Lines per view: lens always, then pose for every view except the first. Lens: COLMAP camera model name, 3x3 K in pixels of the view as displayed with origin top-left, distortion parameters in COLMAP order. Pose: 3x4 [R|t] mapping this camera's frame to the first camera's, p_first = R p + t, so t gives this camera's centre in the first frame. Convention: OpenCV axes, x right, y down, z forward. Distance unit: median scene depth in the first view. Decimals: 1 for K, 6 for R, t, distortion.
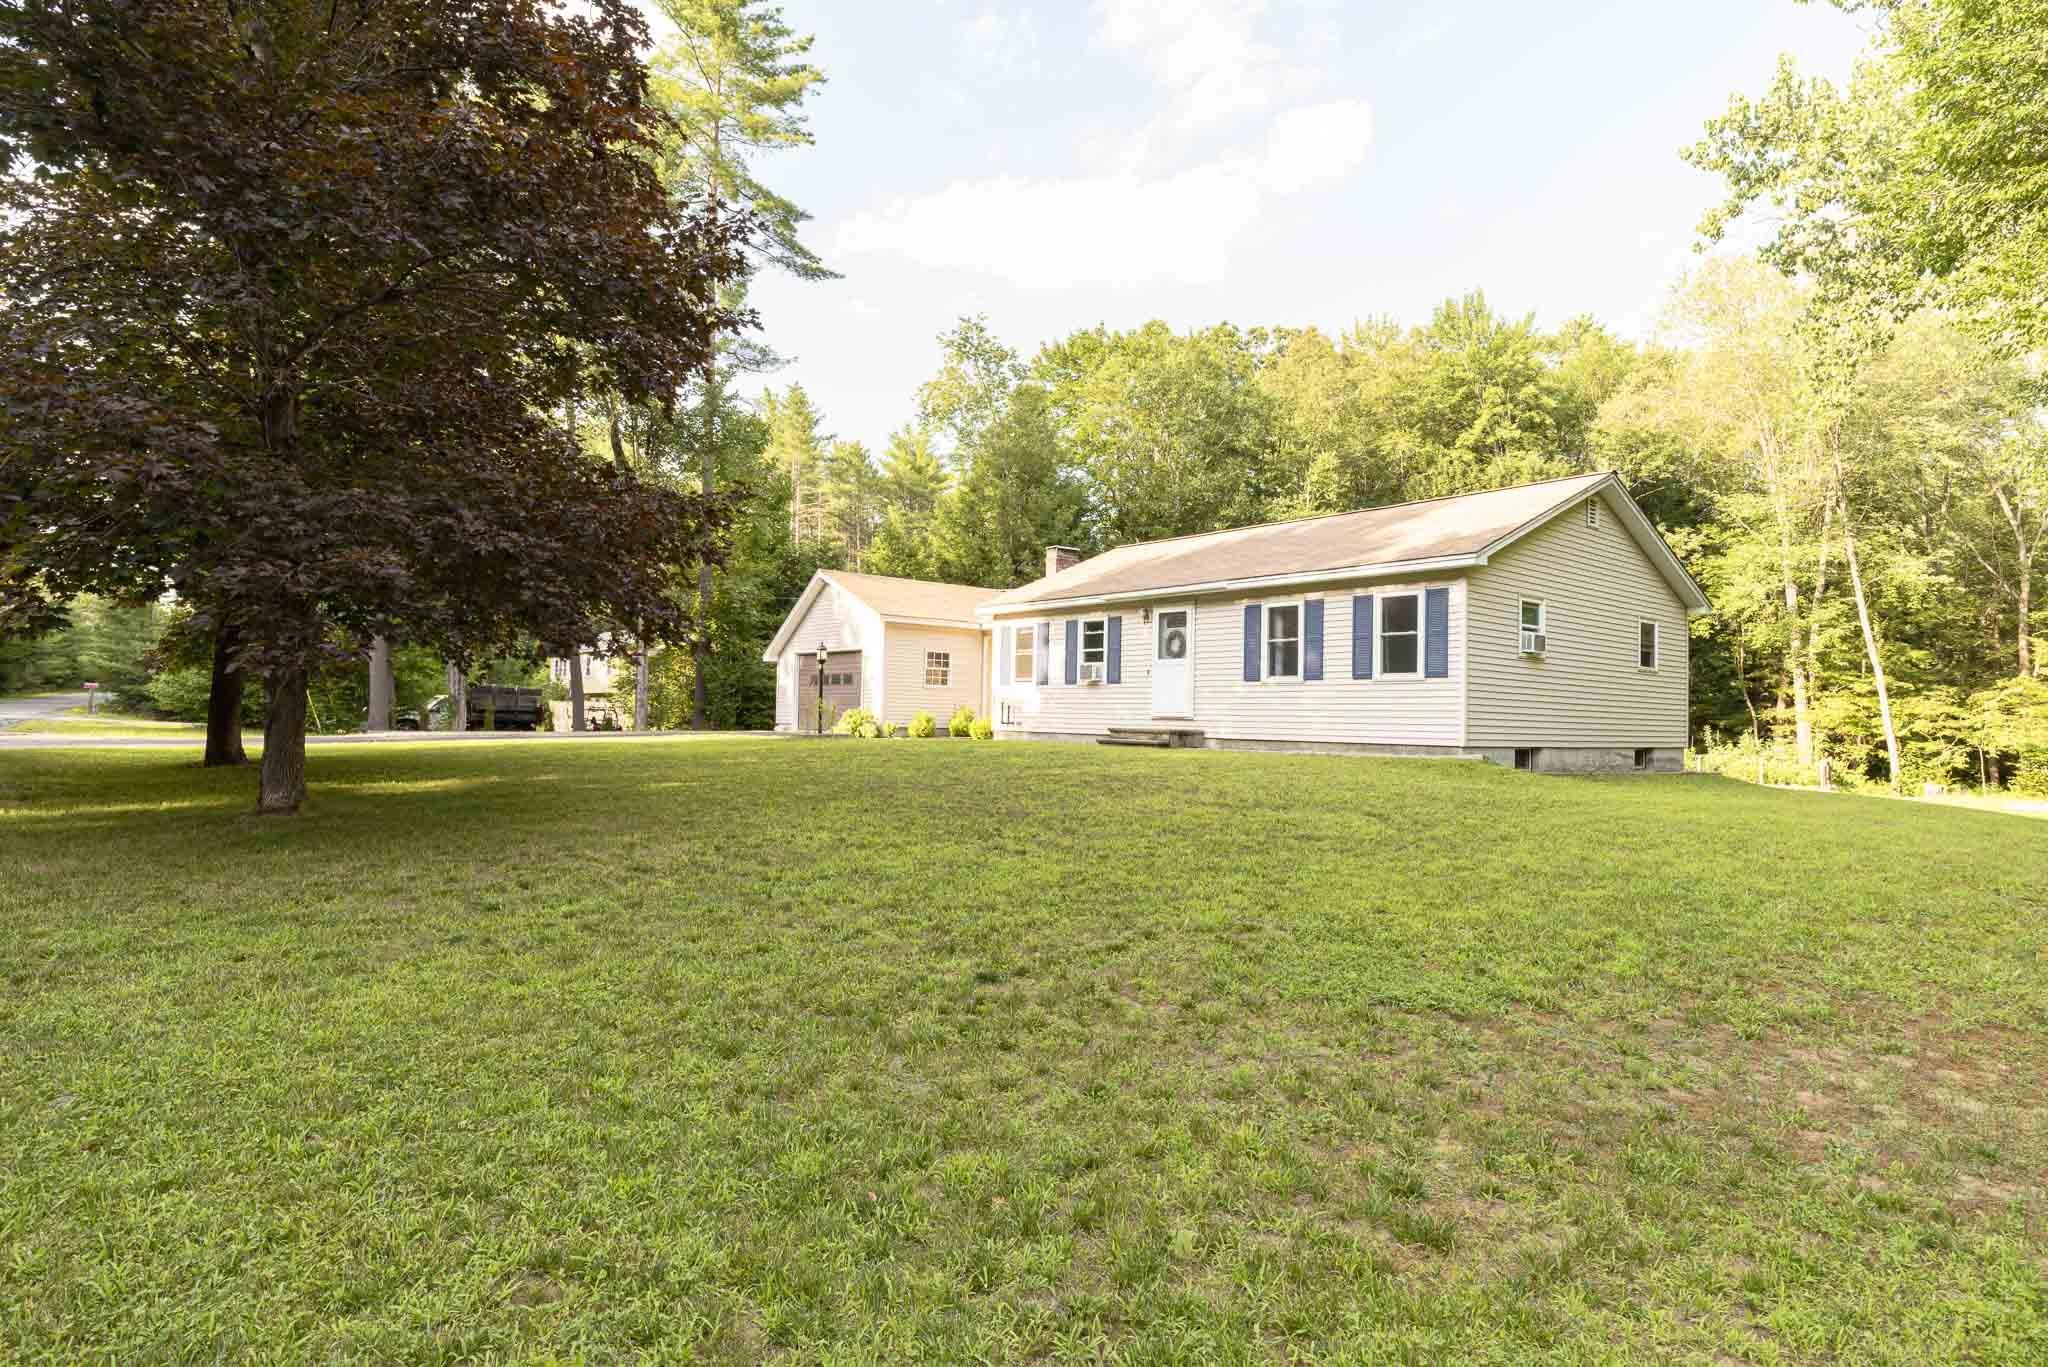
lens RADIAL K [[1077.2, 0, 1020.5], [0, 1077.2, 680.7], [0, 0, 1]] dist [0.001025, 0.000326]
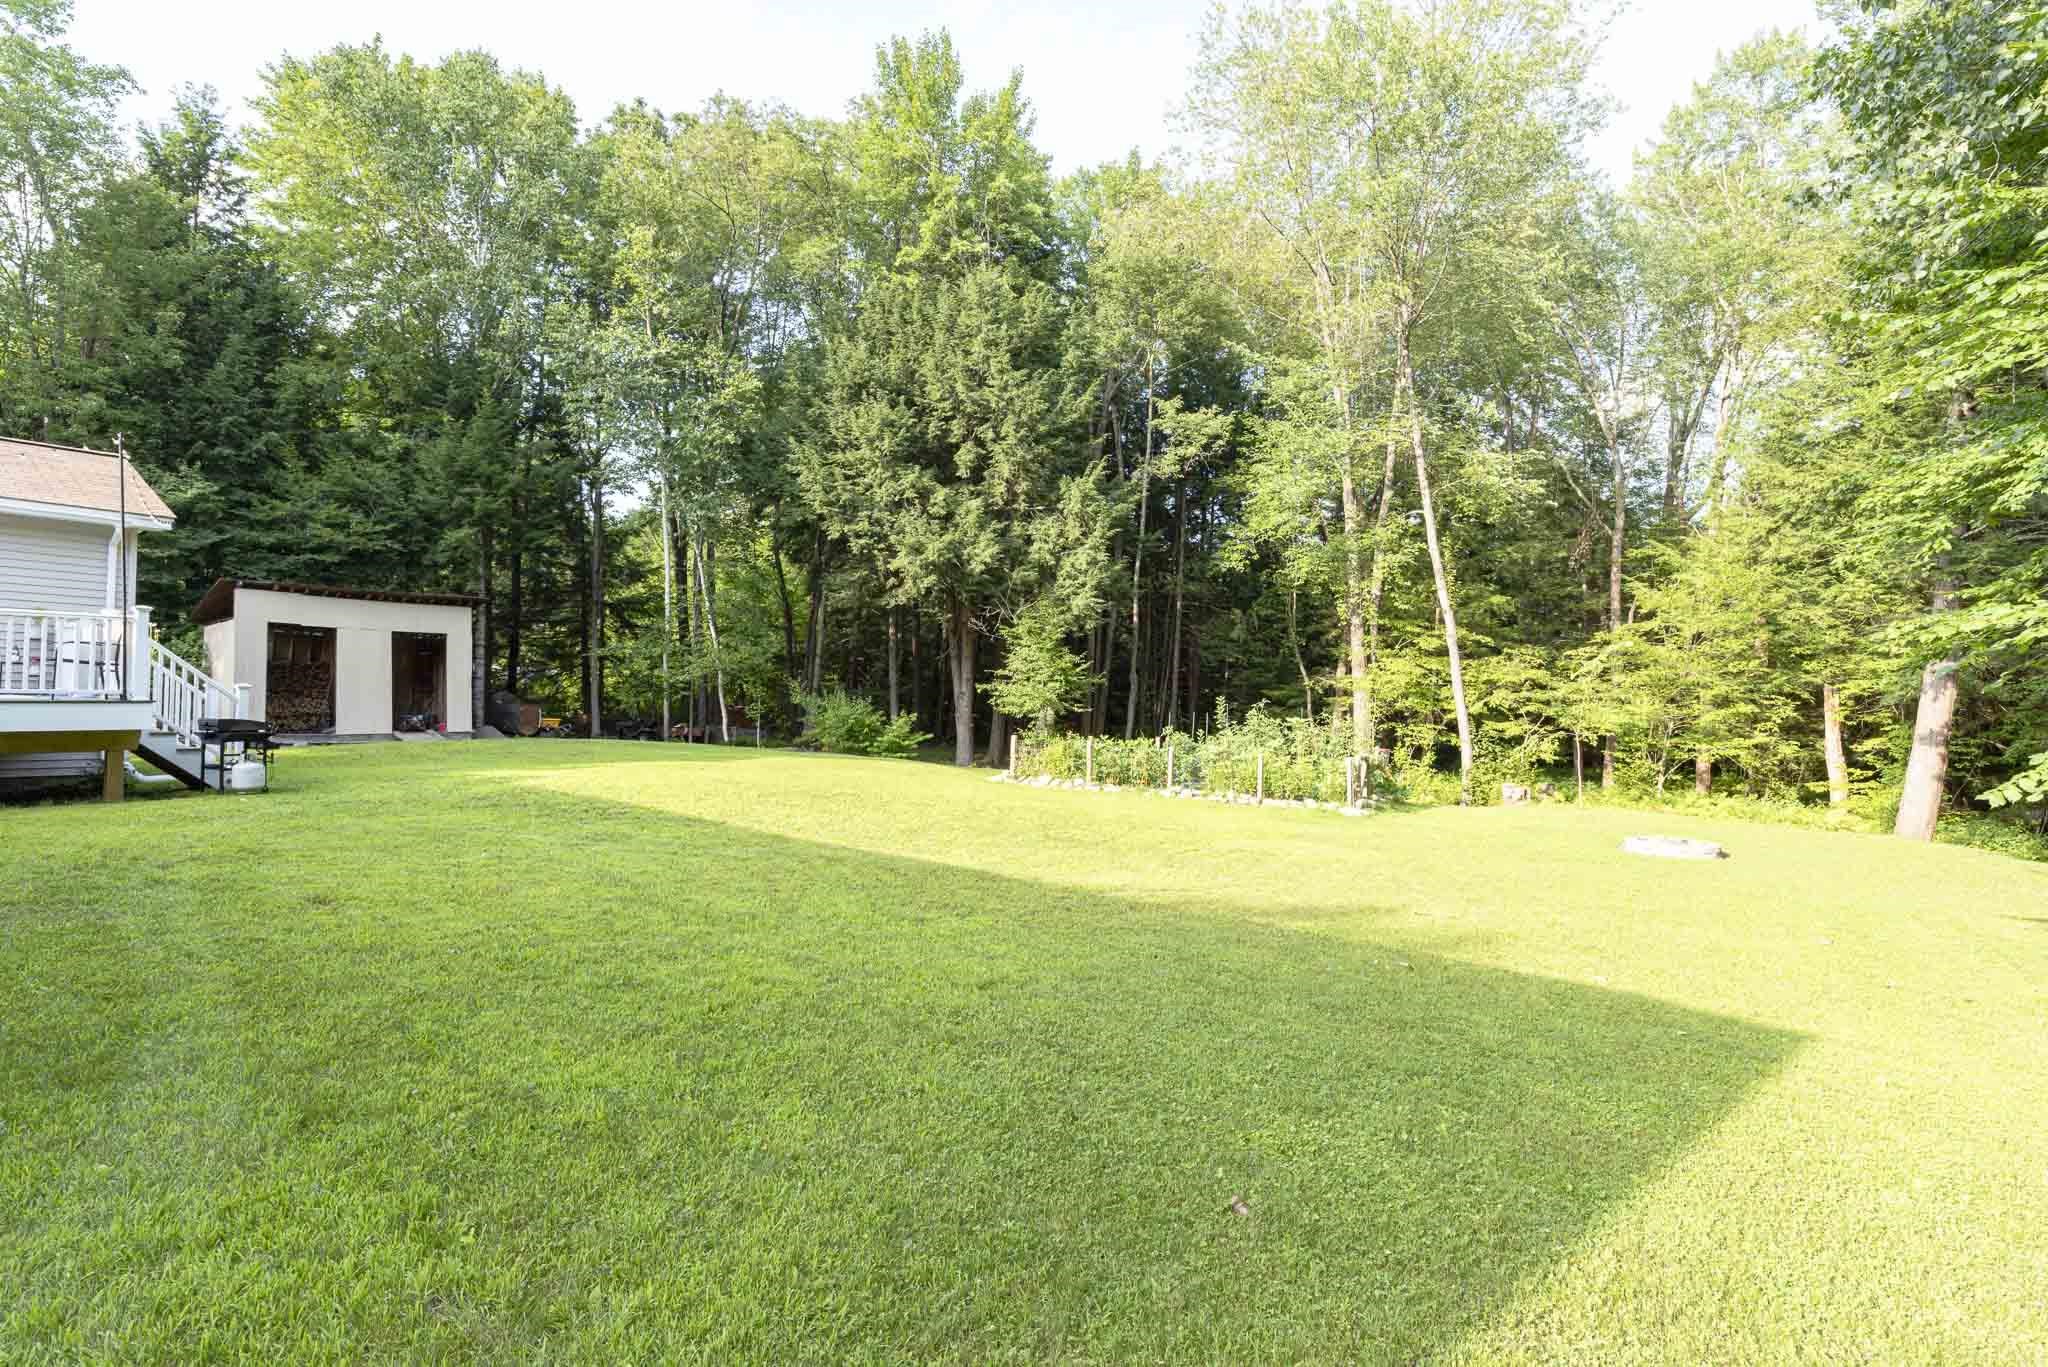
lens RADIAL K [[1005.3, 0, 1022.1], [0, 1005.3, 689.5], [0, 0, 1]] dist [0.007452, 0.000593]
pose [[0.969064, 0.000762, 0.246809, 0.368803], [-0.009419, 0.999381, 0.033897, 0.016758], [-0.246630, -0.035174, 0.968471, 0.438680]]
